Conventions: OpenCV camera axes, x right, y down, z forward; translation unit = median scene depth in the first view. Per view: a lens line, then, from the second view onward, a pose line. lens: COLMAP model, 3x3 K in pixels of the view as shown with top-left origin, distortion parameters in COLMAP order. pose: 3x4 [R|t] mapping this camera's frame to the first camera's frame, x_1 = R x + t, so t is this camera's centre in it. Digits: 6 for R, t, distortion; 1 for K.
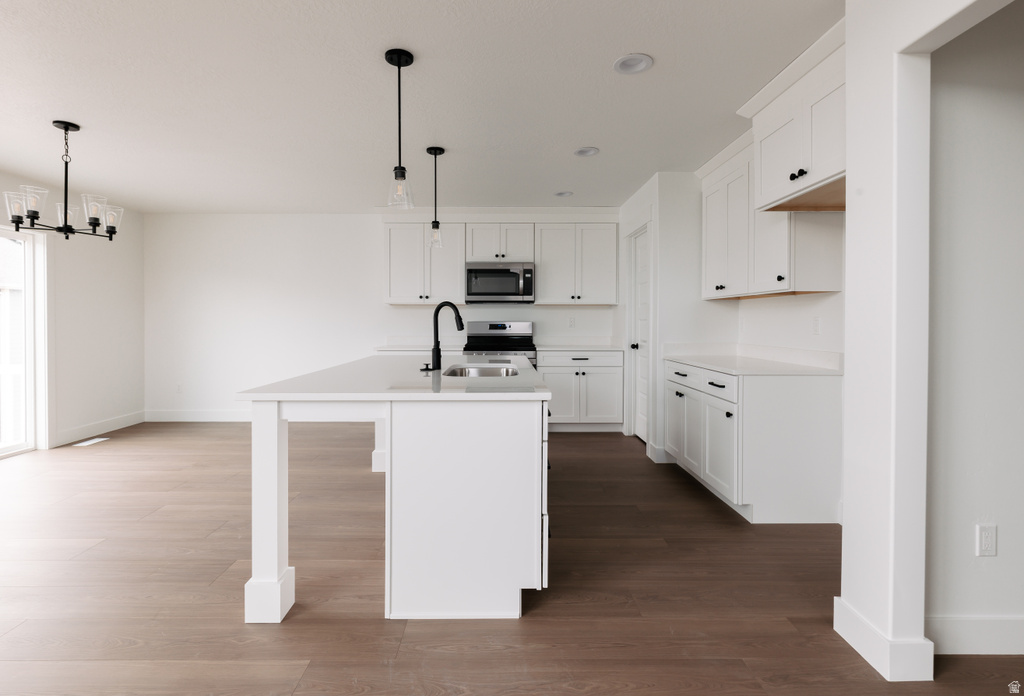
lens RADIAL K [[488.6, 0, 504.4], [0, 488.6, 325.1], [0, 0, 1]] dist [-0.001156, -0.000125]
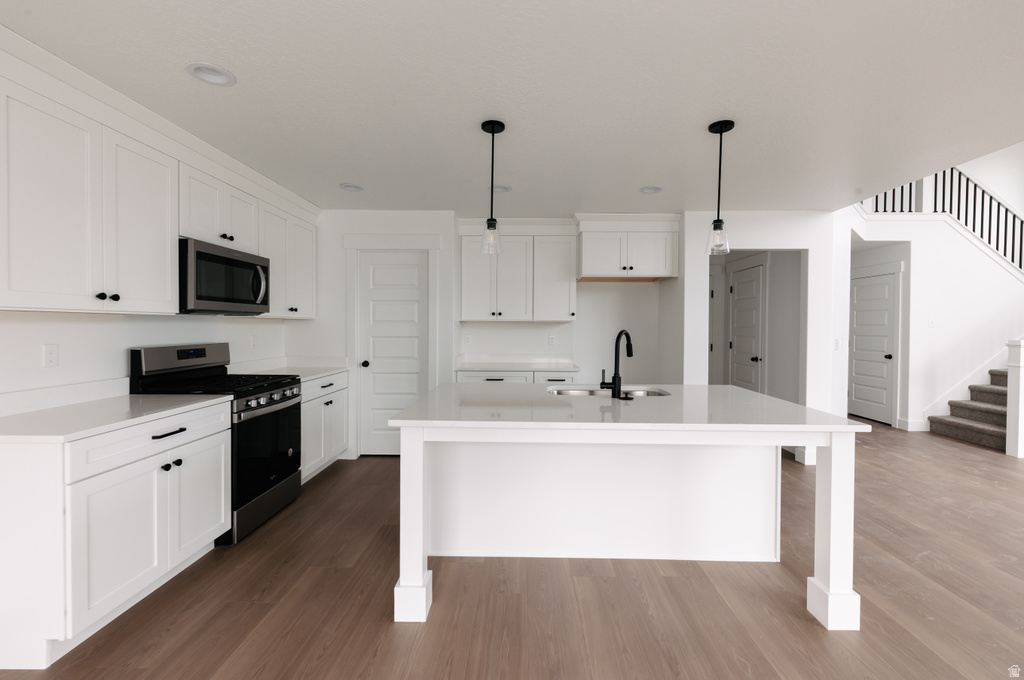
lens RADIAL K [[433.8, 0, 517.1], [0, 433.8, 333.5], [0, 0, 1]] dist [0.000922, 0.000017]
pose [[0.022056, -0.019550, 0.999566, -0.830502], [0.002607, 0.999807, 0.019497, -0.047286], [-0.999753, 0.002176, 0.022103, 0.956984]]
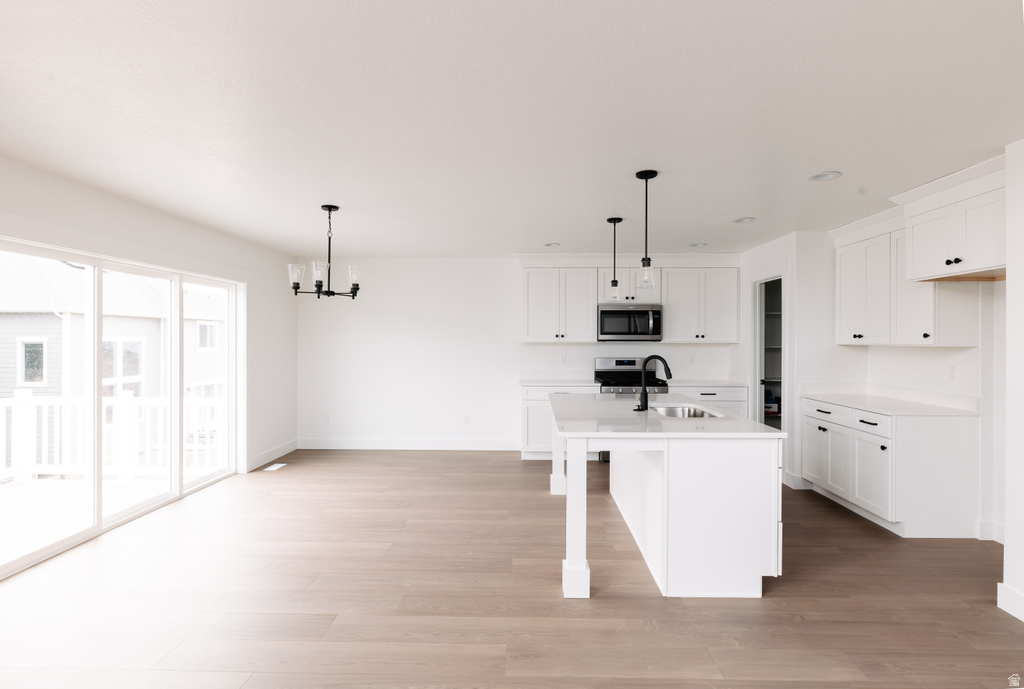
lens RADIAL K [[530.6, 0, 522.3], [0, 530.6, 340.5], [0, 0, 1]] dist [-0.004508, 0.000742]
pose [[0.999725, 0.001671, -0.023373, -0.335619], [-0.001818, 0.999979, -0.006275, -0.060332], [0.023362, 0.006316, 0.999707, -0.278893]]
